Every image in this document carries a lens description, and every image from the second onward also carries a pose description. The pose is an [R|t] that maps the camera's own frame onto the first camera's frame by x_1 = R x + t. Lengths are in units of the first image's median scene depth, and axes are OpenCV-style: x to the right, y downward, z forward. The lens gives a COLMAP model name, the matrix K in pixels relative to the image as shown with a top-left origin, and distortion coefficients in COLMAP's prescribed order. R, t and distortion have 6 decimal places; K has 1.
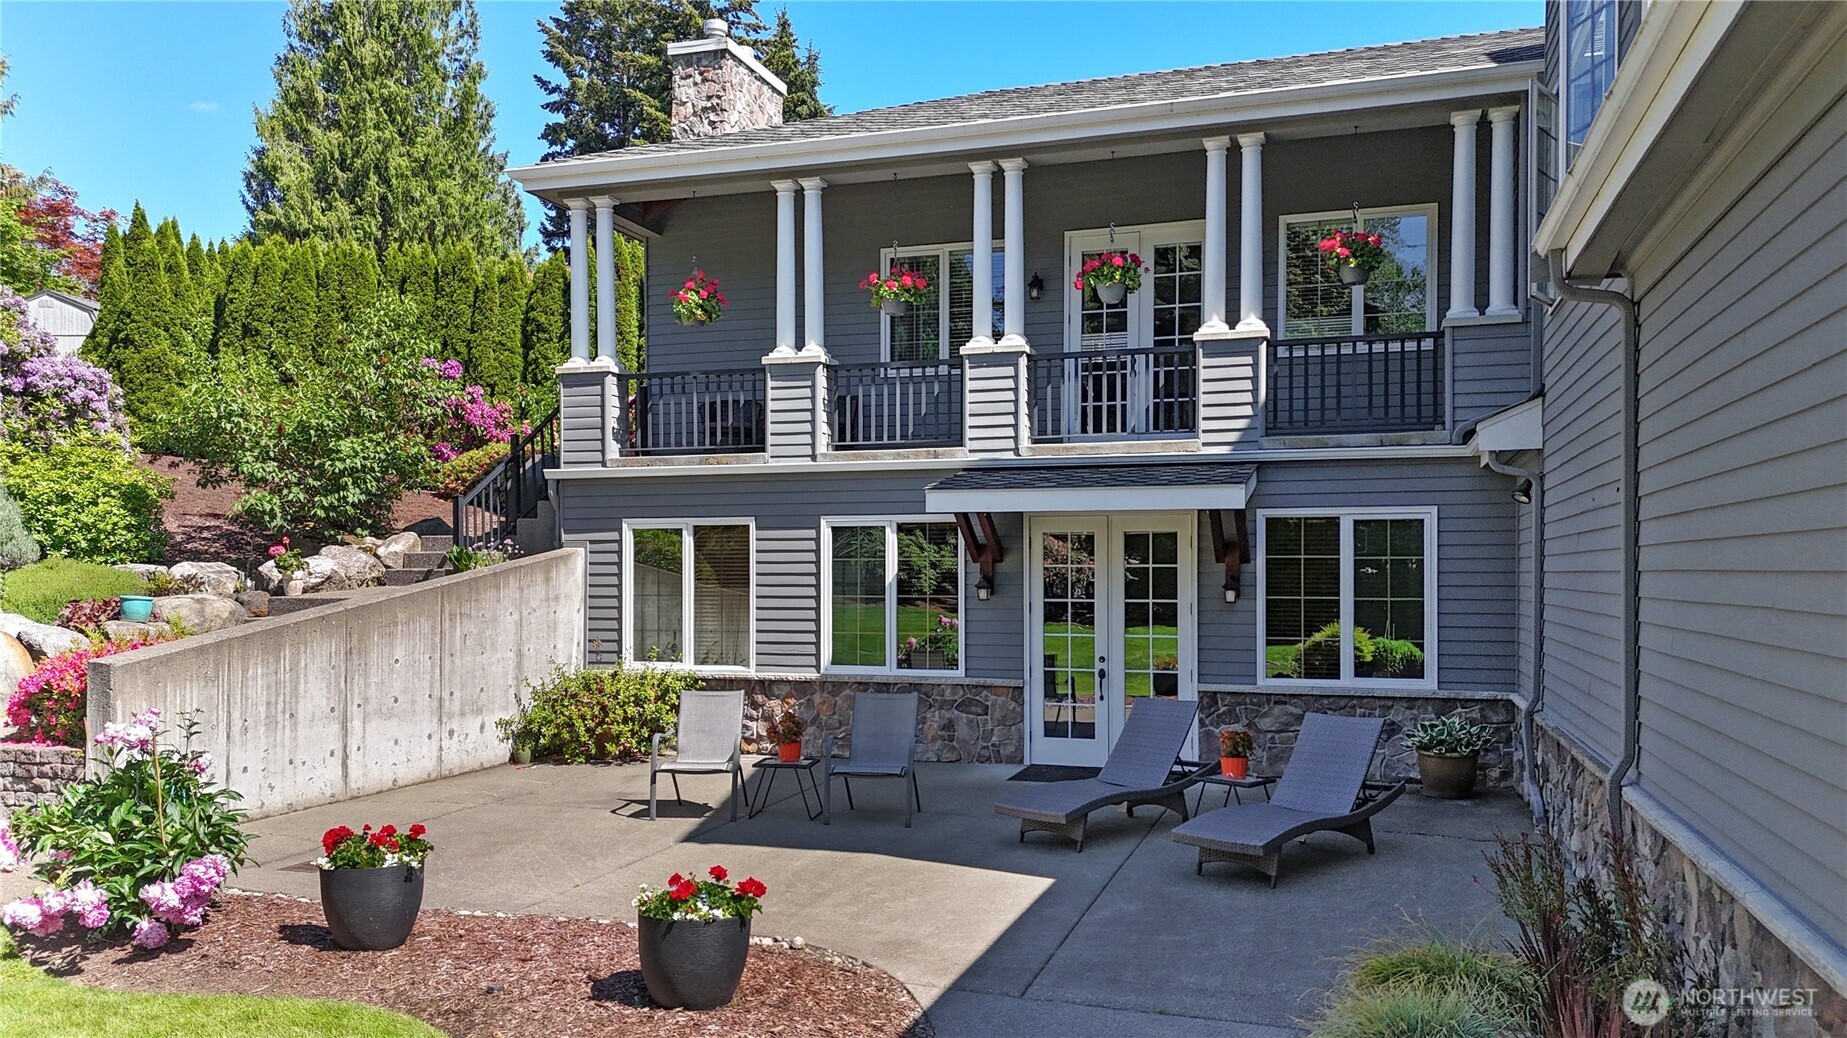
lens RADIAL K [[1375.7, 0, 918.9], [0, 1375.7, 532.0], [0, 0, 1]] dist [0.087448, -0.042784]
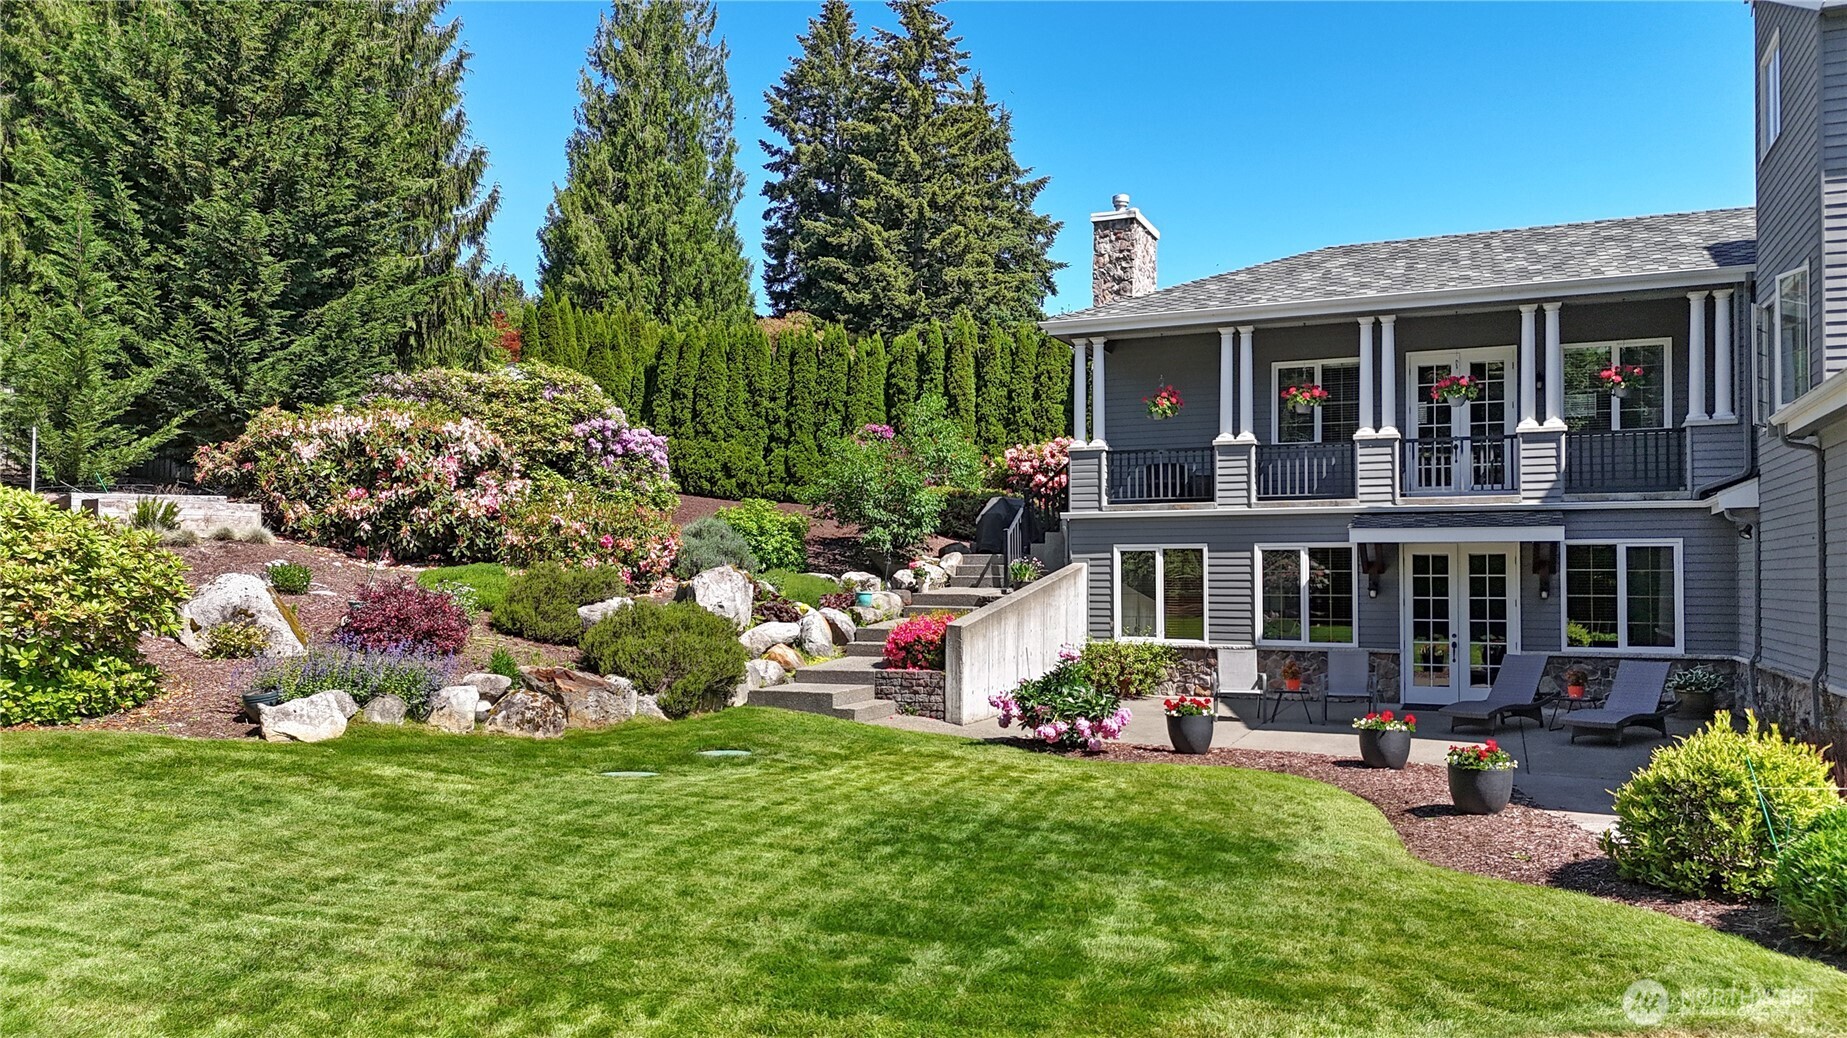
lens RADIAL K [[1375.7, 0, 930.8], [0, 1375.7, 524.7], [0, 0, 1]] dist [0.087448, -0.042784]
pose [[0.997413, -0.001965, -0.071854, -0.311541], [0.001076, 0.999922, -0.012407, -0.012993], [0.071873, 0.012297, 0.997338, -0.560326]]
